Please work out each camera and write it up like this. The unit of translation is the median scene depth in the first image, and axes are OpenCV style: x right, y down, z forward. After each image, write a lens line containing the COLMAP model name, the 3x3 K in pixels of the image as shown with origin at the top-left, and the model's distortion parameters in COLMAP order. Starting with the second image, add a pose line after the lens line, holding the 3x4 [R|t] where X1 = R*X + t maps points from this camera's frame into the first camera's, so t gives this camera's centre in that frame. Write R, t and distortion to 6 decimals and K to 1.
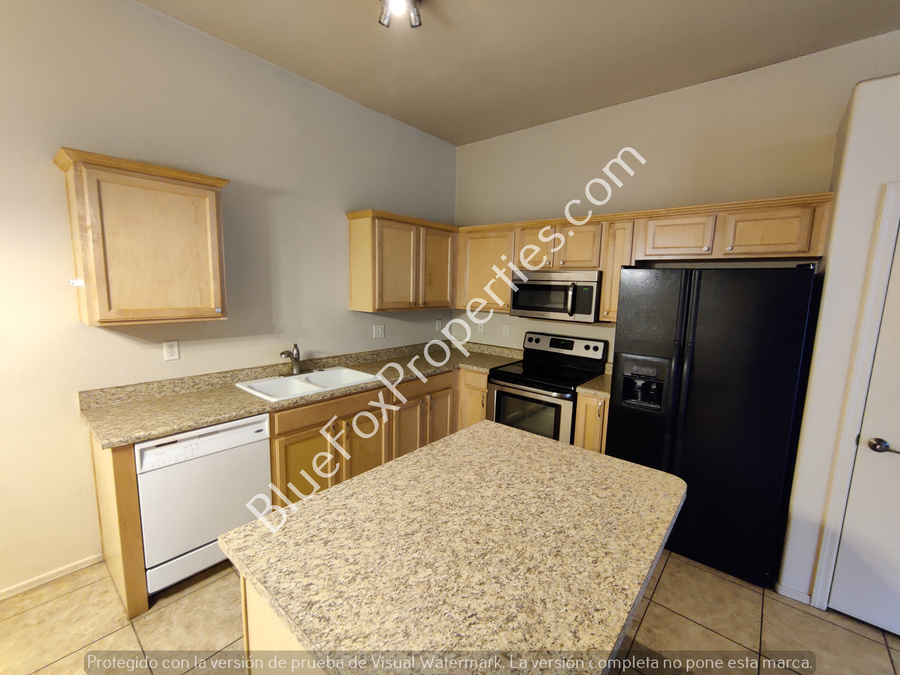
lens RADIAL K [[385.4, 0, 450.6], [0, 385.4, 336.4], [0, 0, 1]] dist [-0.000001, -0.001134]
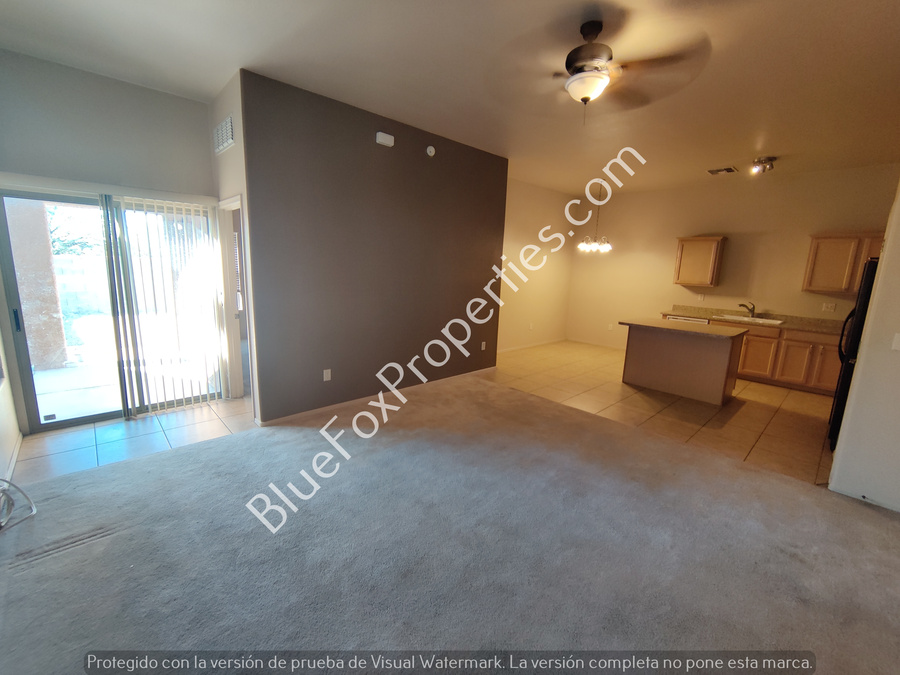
lens RADIAL K [[385.4, 0, 456.7], [0, 385.4, 333.4], [0, 0, 1]] dist [-0.000001, -0.001134]
pose [[-0.103275, 0.143611, -0.984231, 2.902701], [-0.174549, 0.971549, 0.160076, 0.197018], [0.979217, 0.188329, -0.075269, -0.644961]]
